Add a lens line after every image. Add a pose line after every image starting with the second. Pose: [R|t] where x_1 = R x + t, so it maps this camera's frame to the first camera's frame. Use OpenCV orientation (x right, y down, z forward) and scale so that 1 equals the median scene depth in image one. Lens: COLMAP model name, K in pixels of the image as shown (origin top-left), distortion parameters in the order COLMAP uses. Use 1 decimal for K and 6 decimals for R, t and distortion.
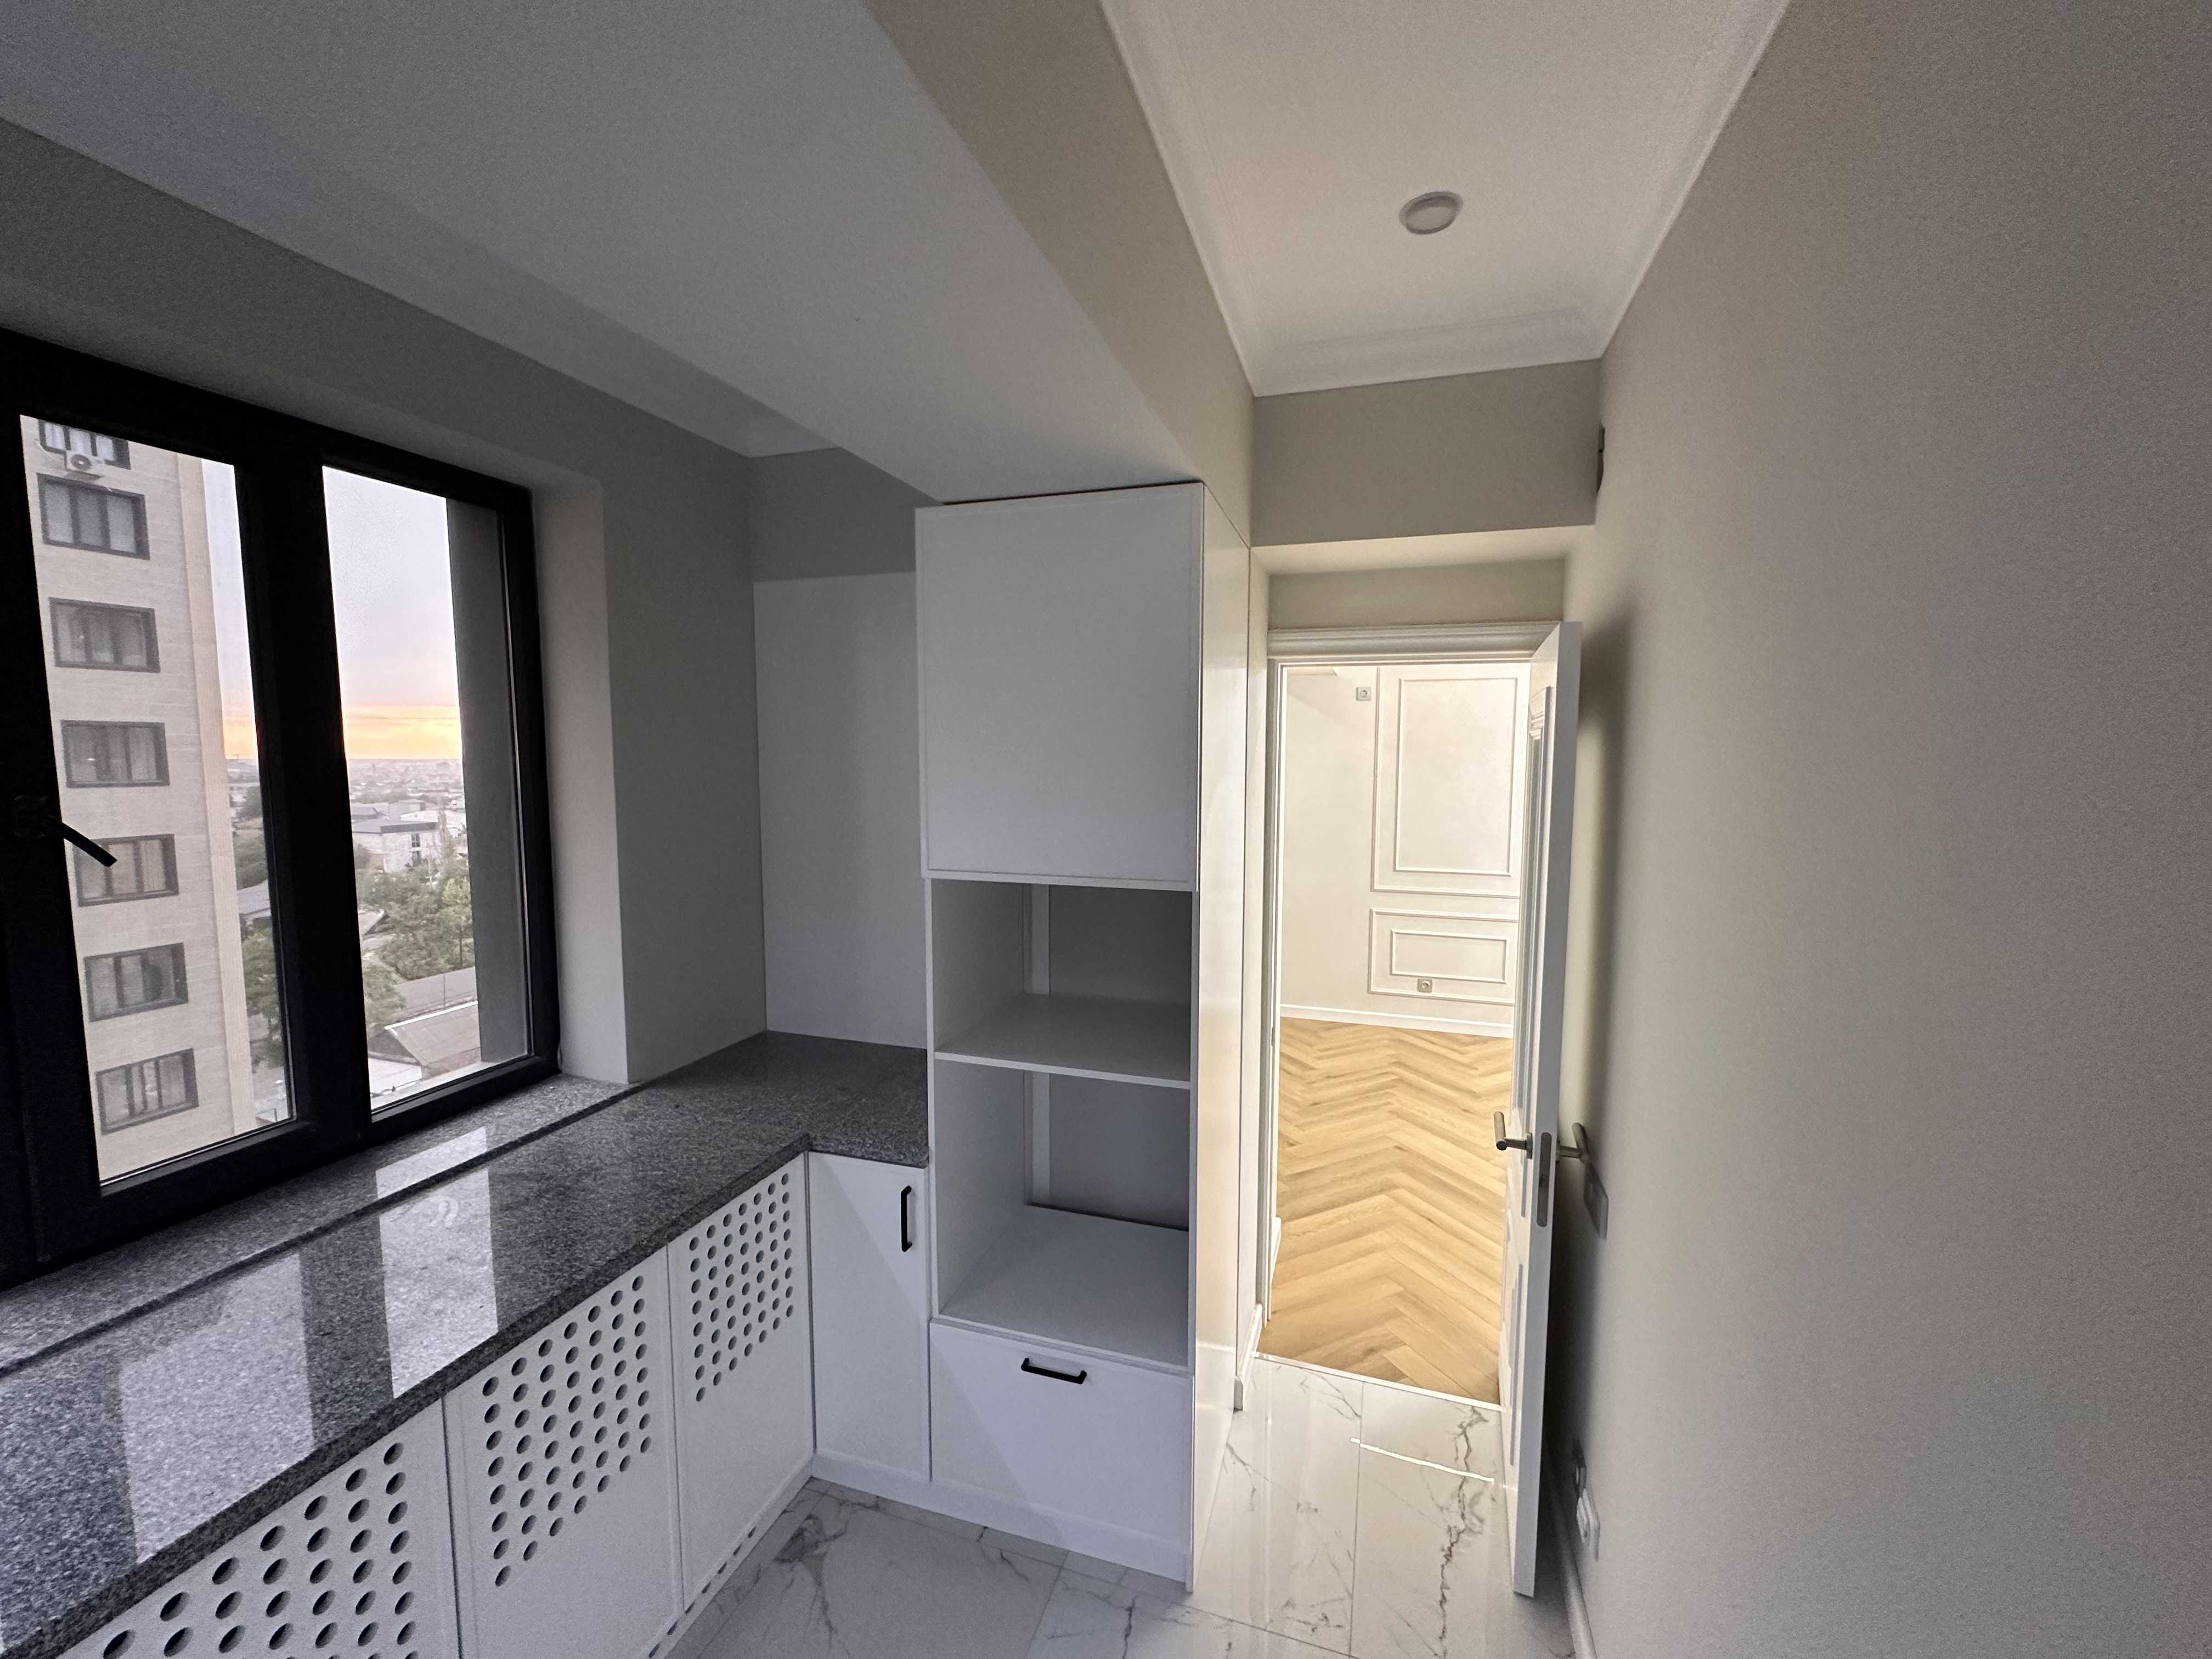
lens RADIAL K [[889.4, 0, 1114.4], [0, 889.4, 824.6], [0, 0, 1]] dist [0.002756, 0.000530]
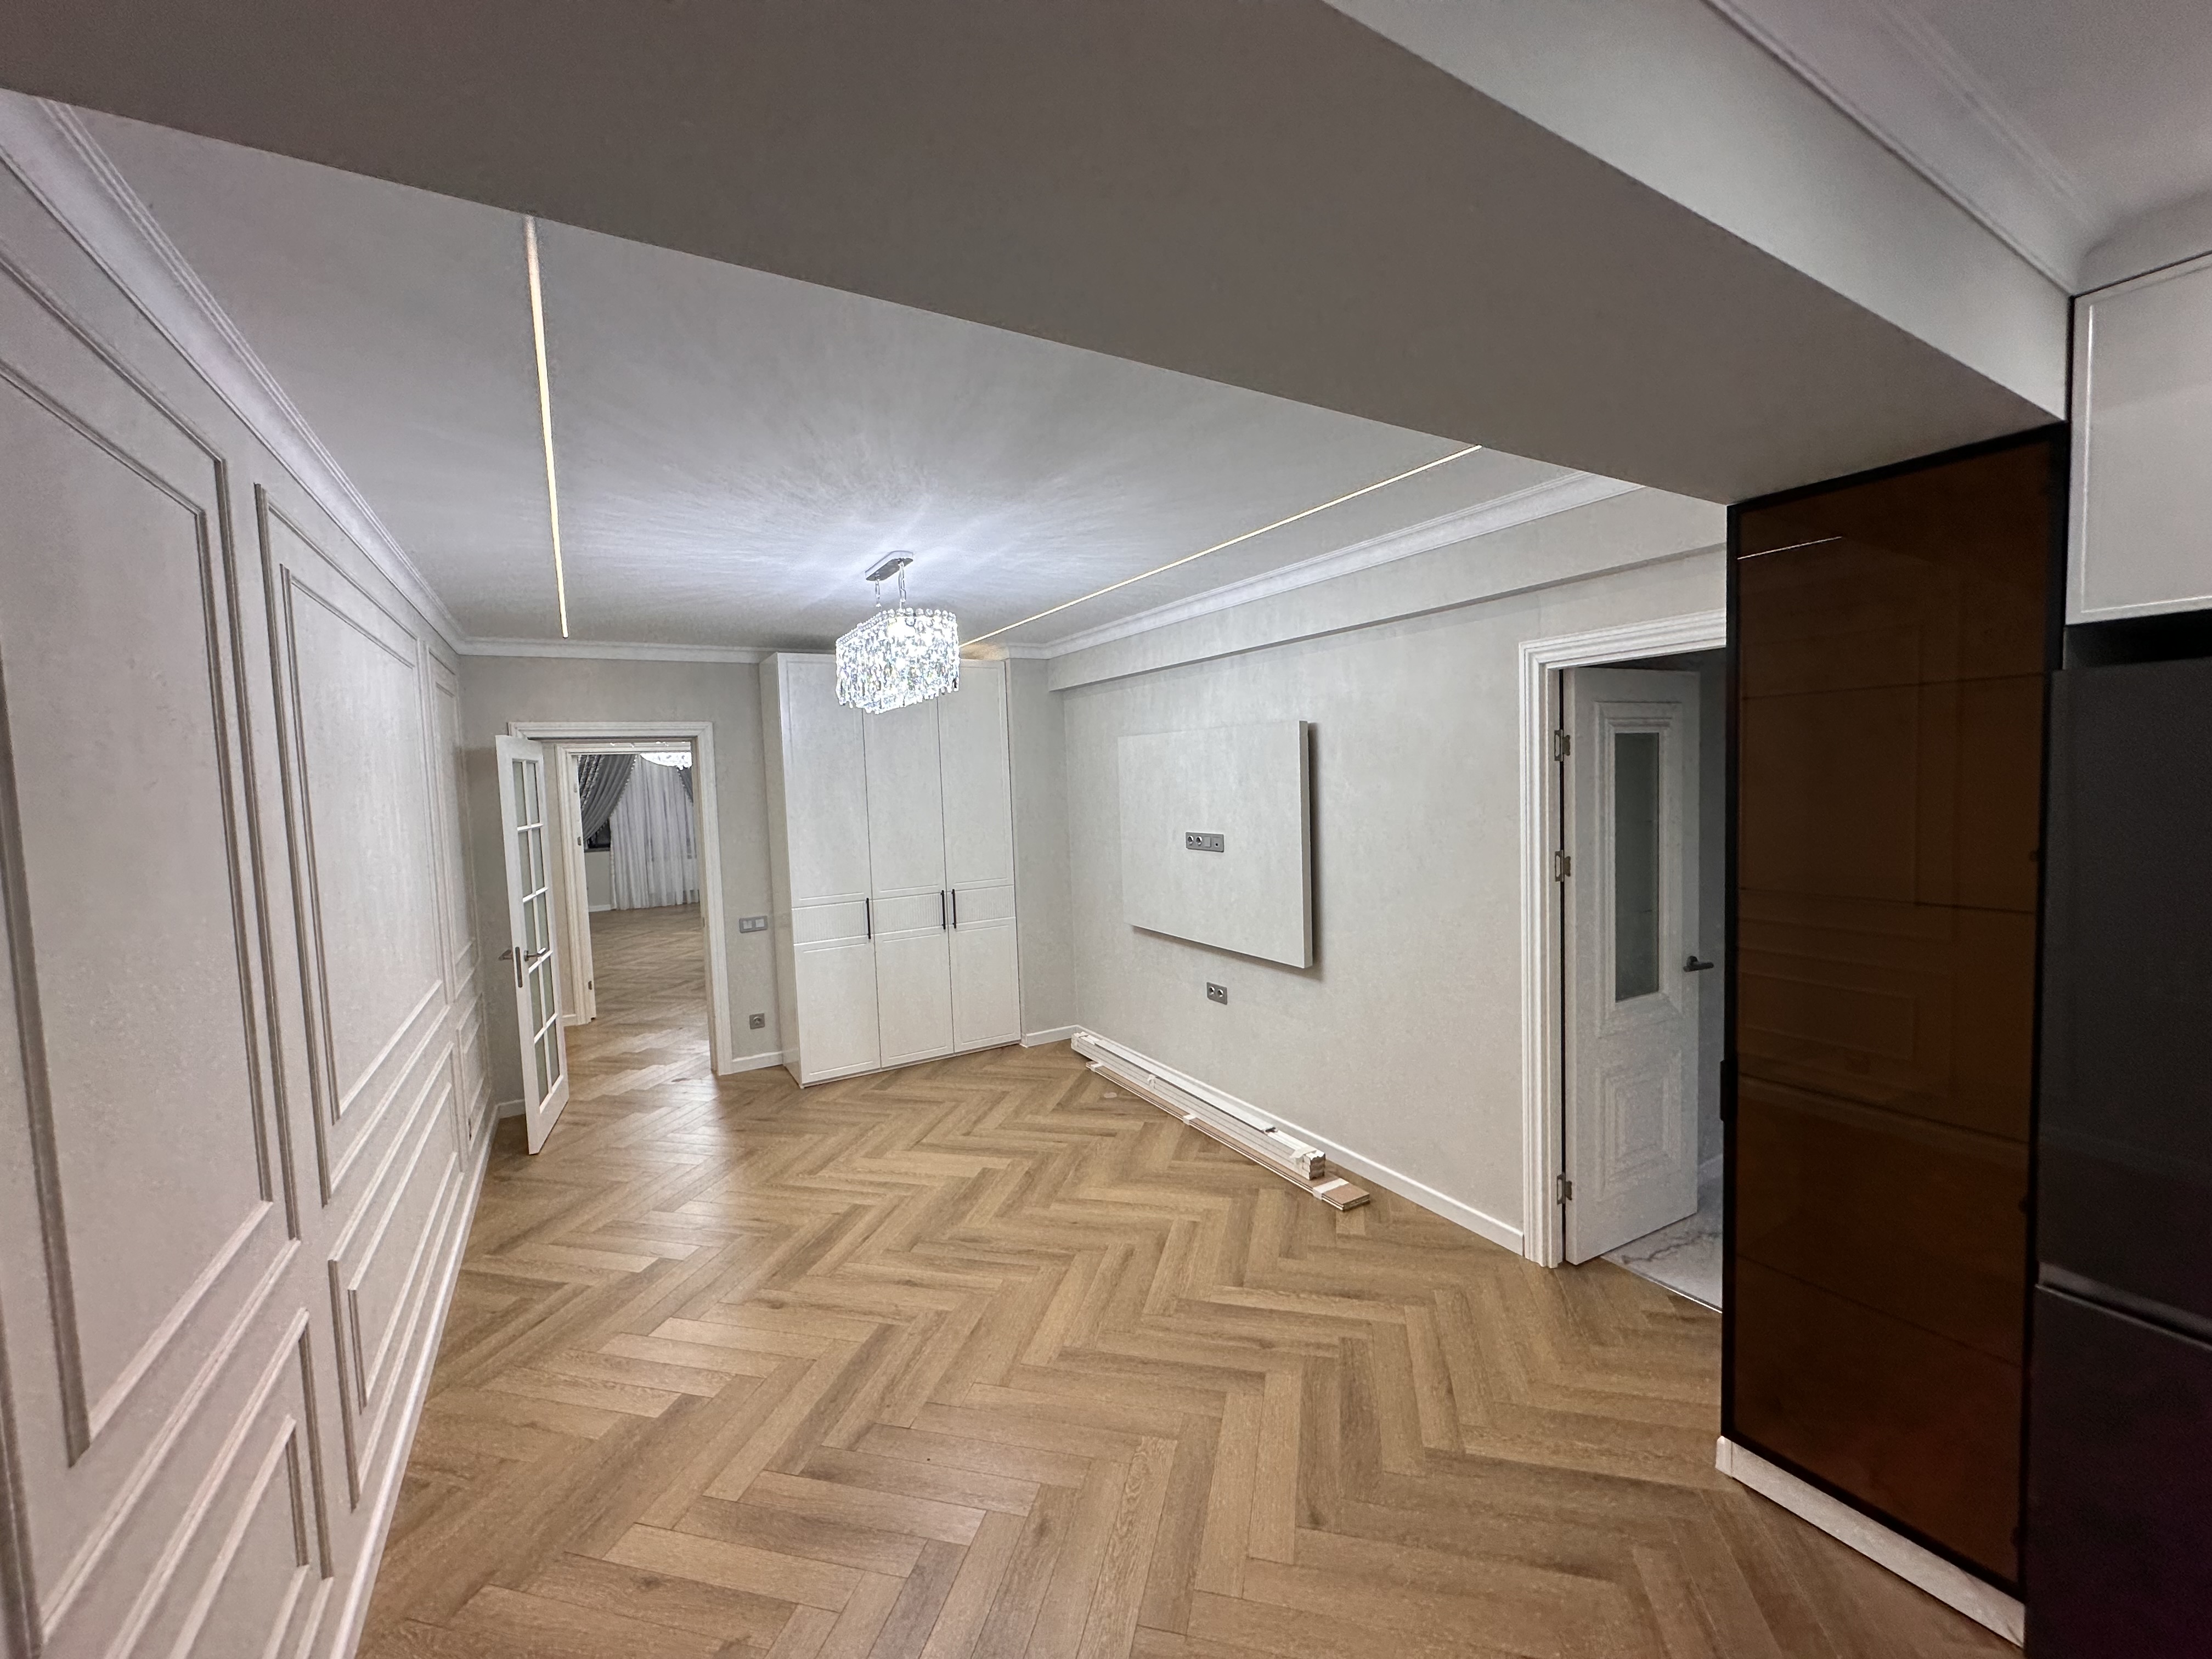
lens RADIAL K [[889.4, 0, 1111.8], [0, 889.4, 830.8], [0, 0, 1]] dist [0.002756, 0.000530]
pose [[-0.745207, -0.013062, 0.666705, 0.078955], [0.095227, 0.987476, 0.125786, -0.119698], [-0.659999, 0.157225, -0.734631, 1.595481]]
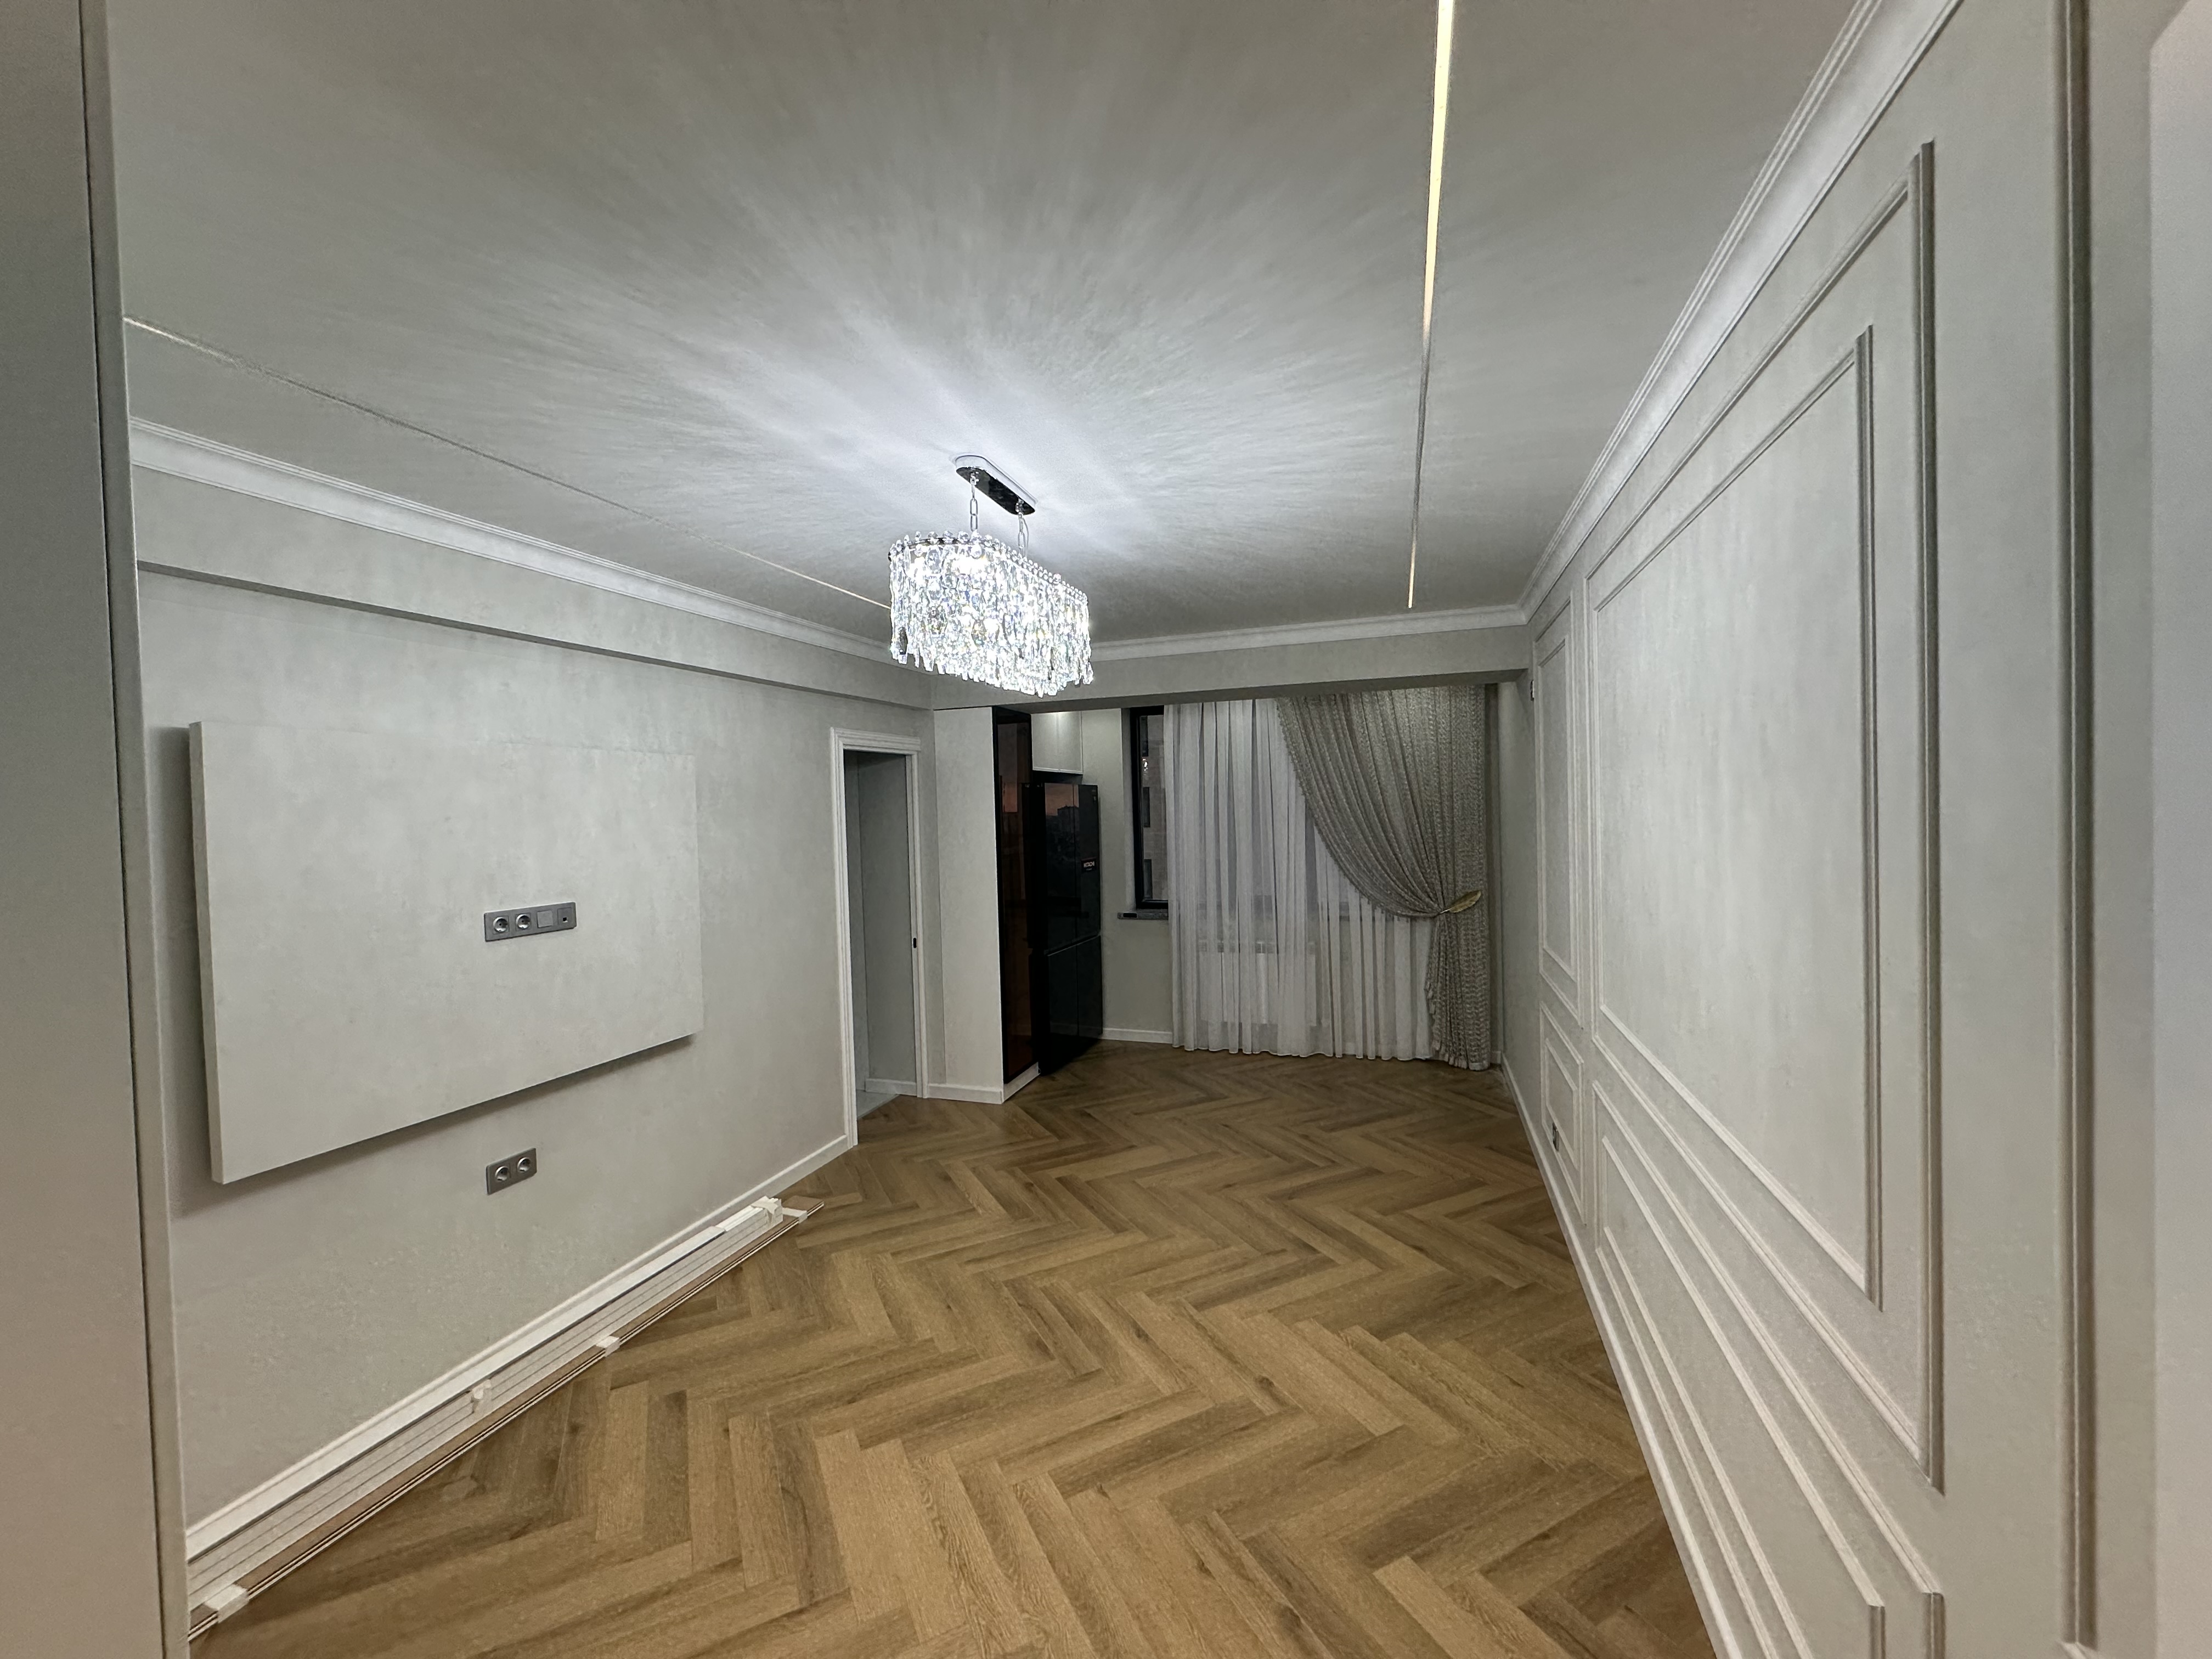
lens RADIAL K [[889.4, 0, 1101.8], [0, 889.4, 832.5], [0, 0, 1]] dist [0.002756, 0.000530]
pose [[-0.023747, 0.031229, -0.999230, 1.608391], [-0.052252, 0.998107, 0.032436, -0.065516], [0.998352, 0.052982, -0.022070, 1.107772]]
